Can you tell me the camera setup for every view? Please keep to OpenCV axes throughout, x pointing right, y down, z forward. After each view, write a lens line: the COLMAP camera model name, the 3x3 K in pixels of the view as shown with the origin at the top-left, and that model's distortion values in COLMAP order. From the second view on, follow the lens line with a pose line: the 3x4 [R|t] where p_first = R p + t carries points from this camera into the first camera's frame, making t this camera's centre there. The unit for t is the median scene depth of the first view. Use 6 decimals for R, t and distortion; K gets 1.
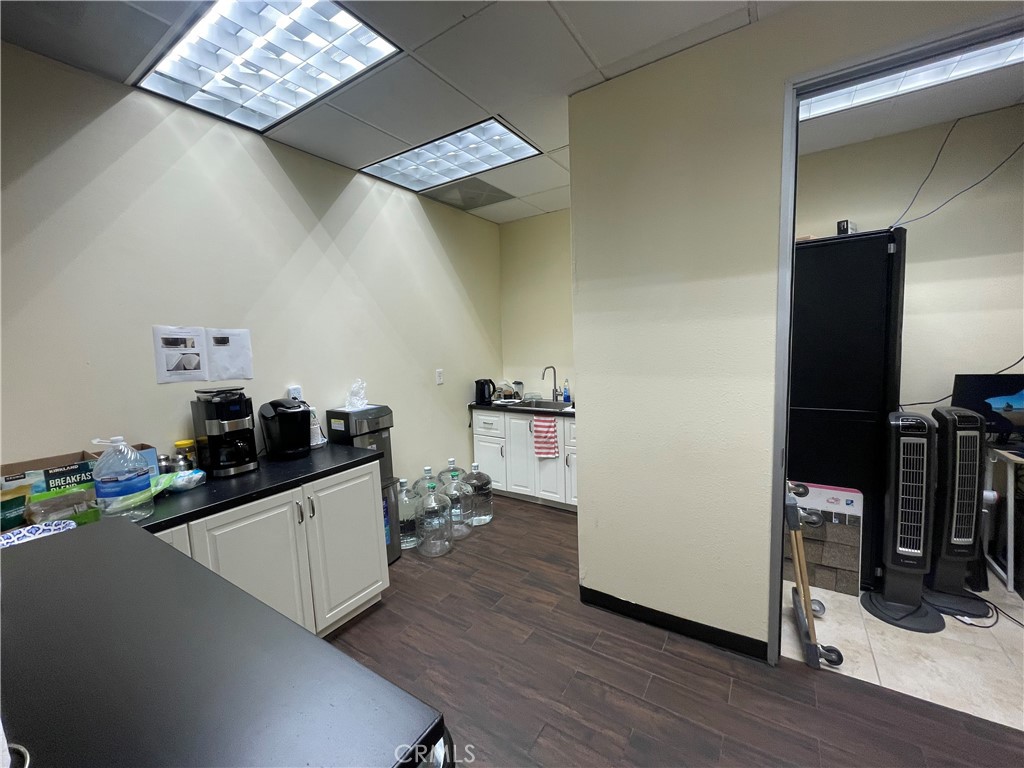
lens RADIAL K [[412.9, 0, 512.4], [0, 412.9, 379.5], [0, 0, 1]] dist [-0.002300, -0.000661]
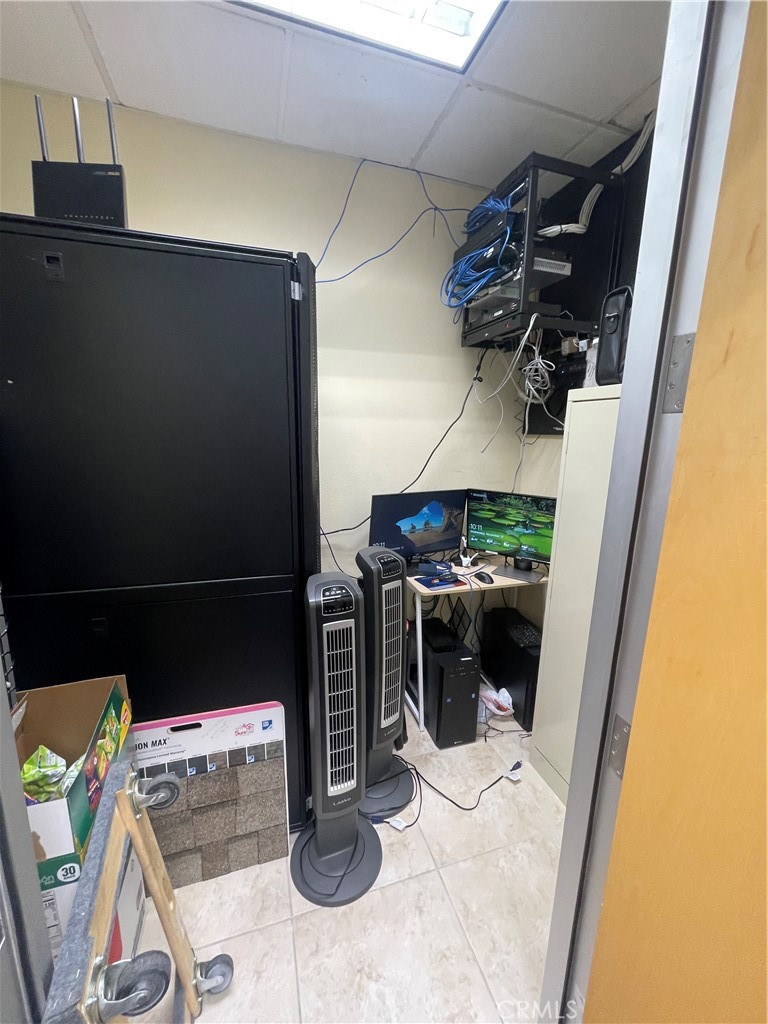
lens RADIAL K [[412.9, 0, 384.4], [0, 412.9, 511.6], [0, 0, 1]] dist [-0.002300, -0.000661]
pose [[0.629737, -0.101525, 0.770145, 0.497280], [0.031638, 0.993952, 0.105158, -0.070100], [-0.776164, -0.041856, 0.629141, 0.503696]]
